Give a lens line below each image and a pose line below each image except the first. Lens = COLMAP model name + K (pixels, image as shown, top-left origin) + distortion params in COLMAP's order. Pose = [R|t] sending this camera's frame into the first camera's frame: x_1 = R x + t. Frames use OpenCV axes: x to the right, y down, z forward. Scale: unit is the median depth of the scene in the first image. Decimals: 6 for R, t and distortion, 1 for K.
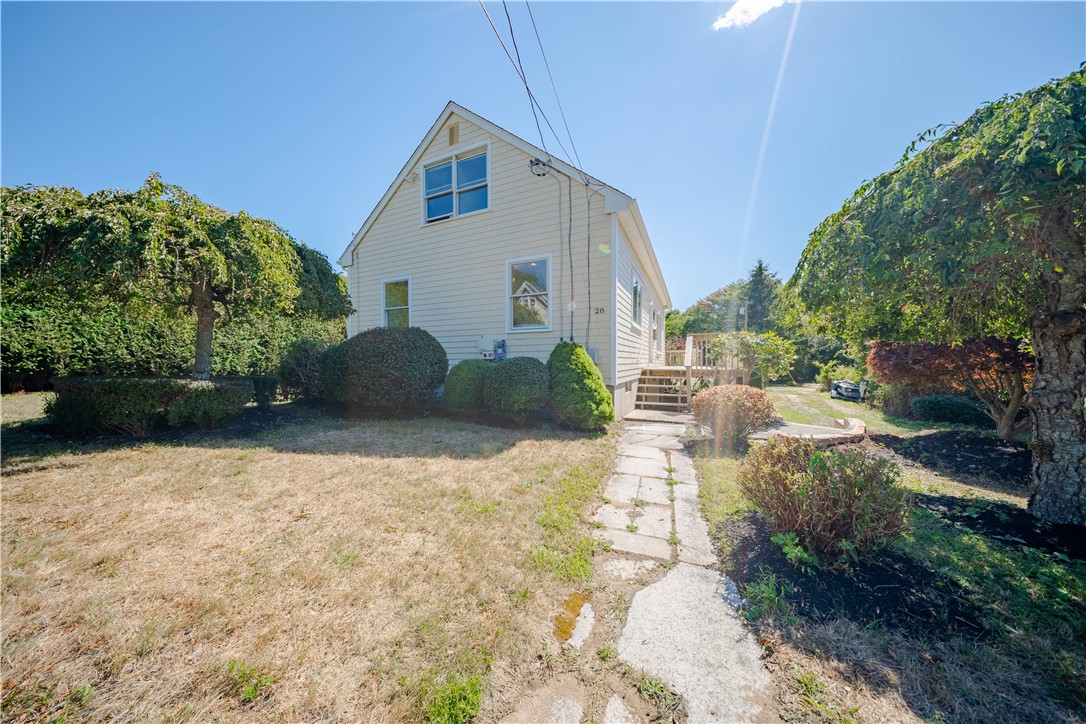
lens RADIAL K [[321.4, 0, 538.5], [0, 321.4, 359.7], [0, 0, 1]] dist [0.001388, -0.001561]
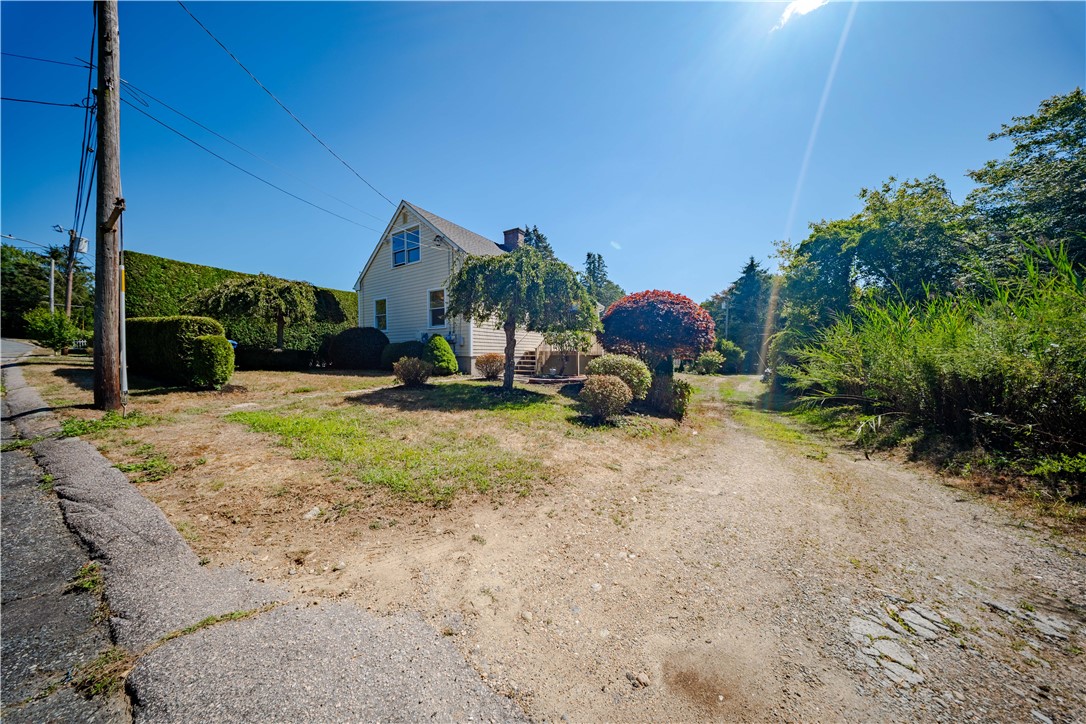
lens RADIAL K [[321.4, 0, 550.6], [0, 321.4, 358.0], [0, 0, 1]] dist [0.001388, -0.001561]
pose [[0.989840, 0.005140, -0.142093, 0.792990], [-0.003095, 0.999888, 0.014612, 0.049316], [0.142152, -0.014024, 0.989745, -0.664885]]
